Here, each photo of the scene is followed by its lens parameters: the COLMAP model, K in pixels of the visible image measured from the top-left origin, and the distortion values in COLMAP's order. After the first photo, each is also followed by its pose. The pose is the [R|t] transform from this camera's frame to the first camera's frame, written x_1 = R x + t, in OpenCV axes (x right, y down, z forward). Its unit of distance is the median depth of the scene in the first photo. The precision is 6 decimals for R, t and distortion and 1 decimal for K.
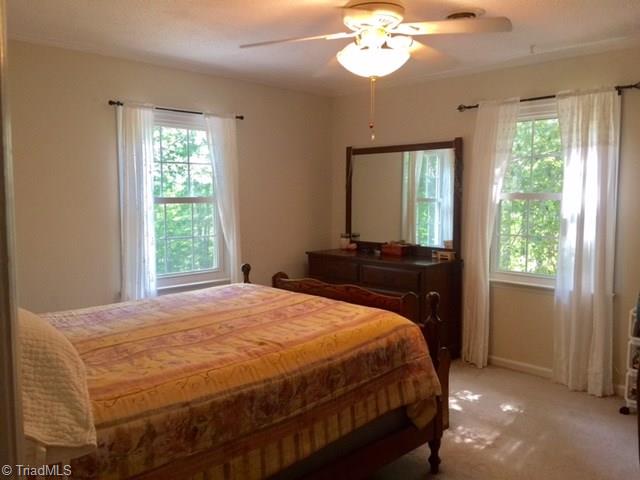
lens RADIAL K [[540.7, 0, 320.3], [0, 540.7, 239.7], [0, 0, 1]] dist [0.005023, 0.002801]
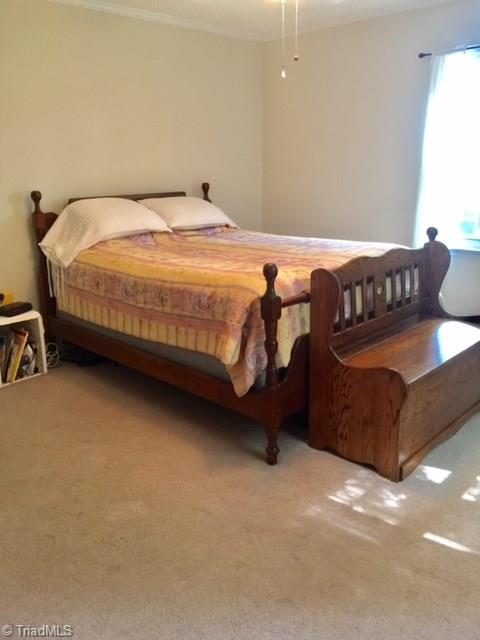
lens RADIAL K [[540.7, 0, 240.2], [0, 540.7, 319.9], [0, 0, 1]] dist [0.005023, 0.002801]
pose [[0.020115, 0.279285, -0.959998, 1.241008], [-0.067919, 0.958355, 0.277384, -0.059417], [0.997488, 0.059623, 0.038246, 1.097716]]
